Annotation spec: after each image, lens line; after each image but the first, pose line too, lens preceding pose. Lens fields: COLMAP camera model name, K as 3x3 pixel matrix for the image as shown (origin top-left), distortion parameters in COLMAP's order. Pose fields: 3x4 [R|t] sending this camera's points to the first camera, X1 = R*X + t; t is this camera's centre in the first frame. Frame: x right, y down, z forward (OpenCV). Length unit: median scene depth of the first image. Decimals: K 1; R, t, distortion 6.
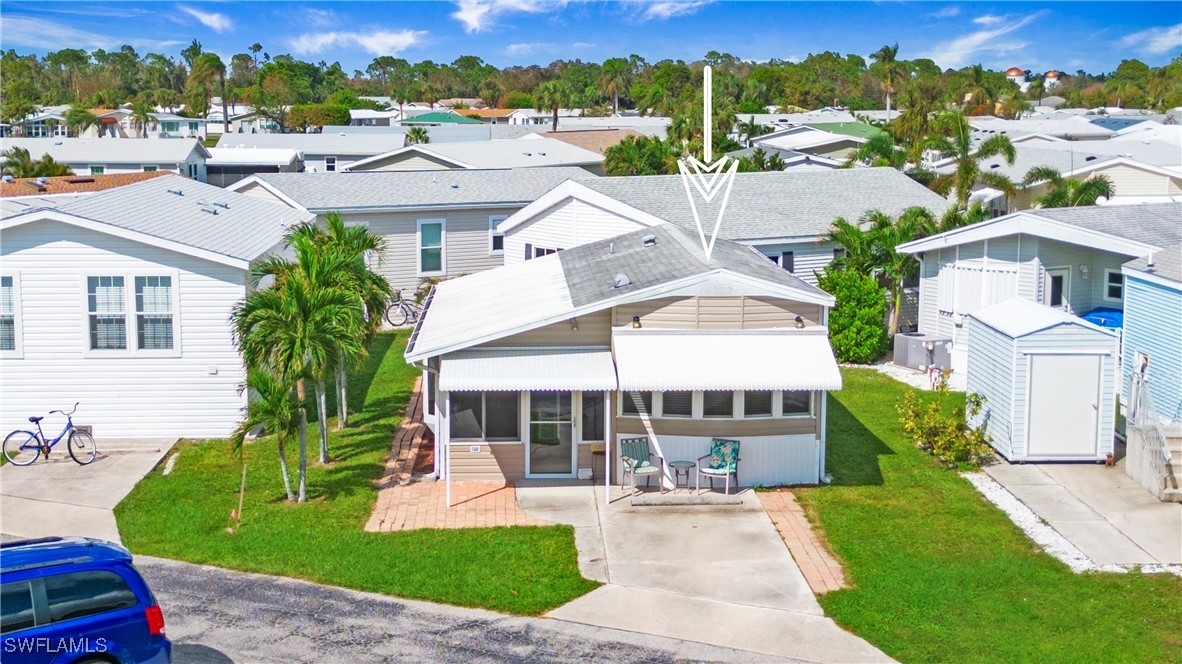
lens RADIAL K [[1655.5, 0, 591.0], [0, 1655.5, 332.0], [0, 0, 1]] dist [0.182003, -0.548772]
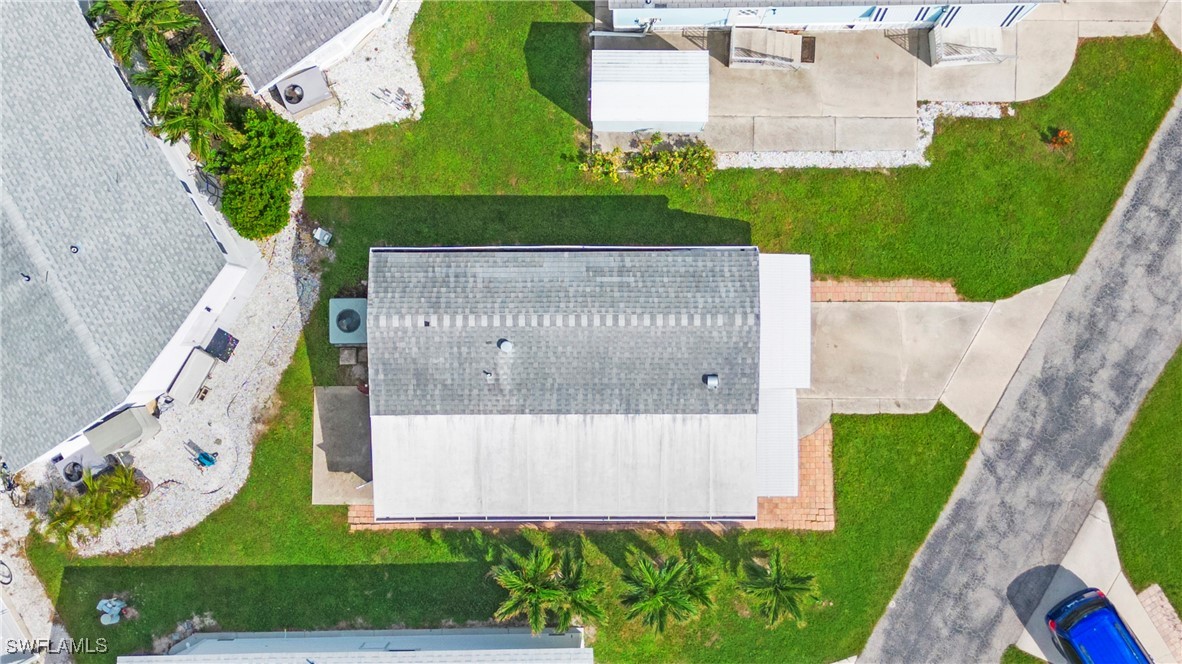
lens RADIAL K [[1655.5, 0, 591.0], [0, 1655.5, 332.0], [0, 0, 1]] dist [0.182003, -0.548772]
pose [[0.045061, -0.998714, 0.023243, 0.022813], [0.157266, 0.030068, 0.987098, -1.625791], [-0.986528, -0.040824, 0.158418, 0.931587]]
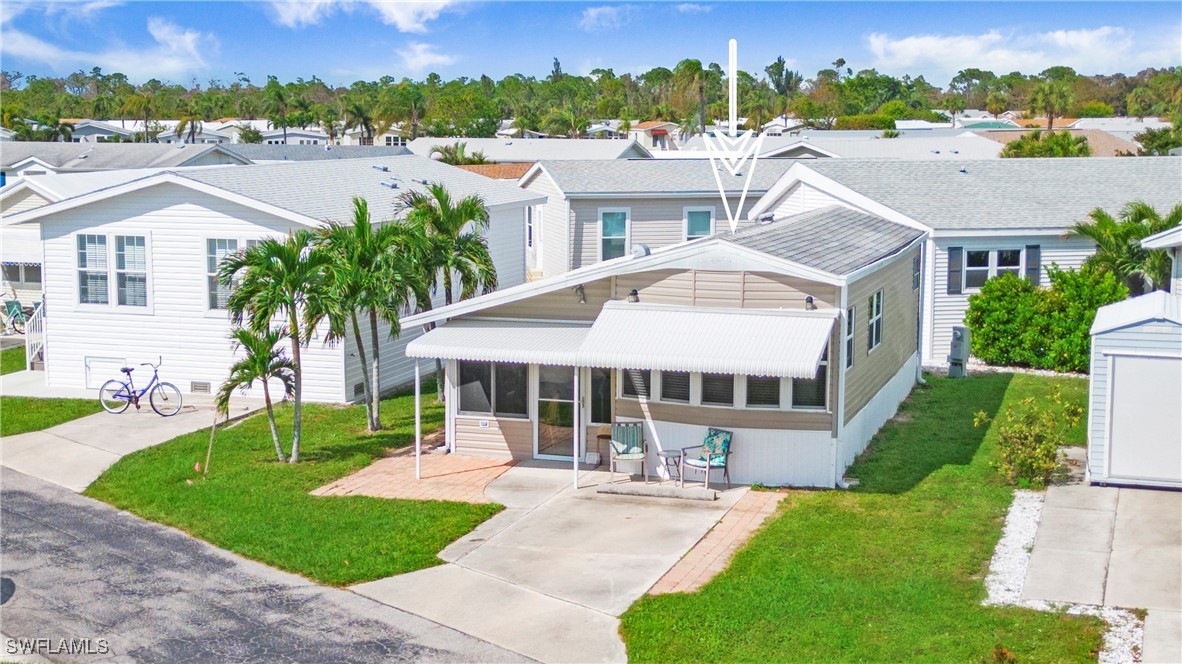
lens RADIAL K [[1655.5, 0, 591.0], [0, 1655.5, 332.0], [0, 0, 1]] dist [0.182003, -0.548772]
pose [[0.934405, 0.045422, -0.353303, 0.342726], [-0.049159, 0.998790, -0.001607, 0.017293], [0.352803, 0.018869, 0.935507, 0.134706]]
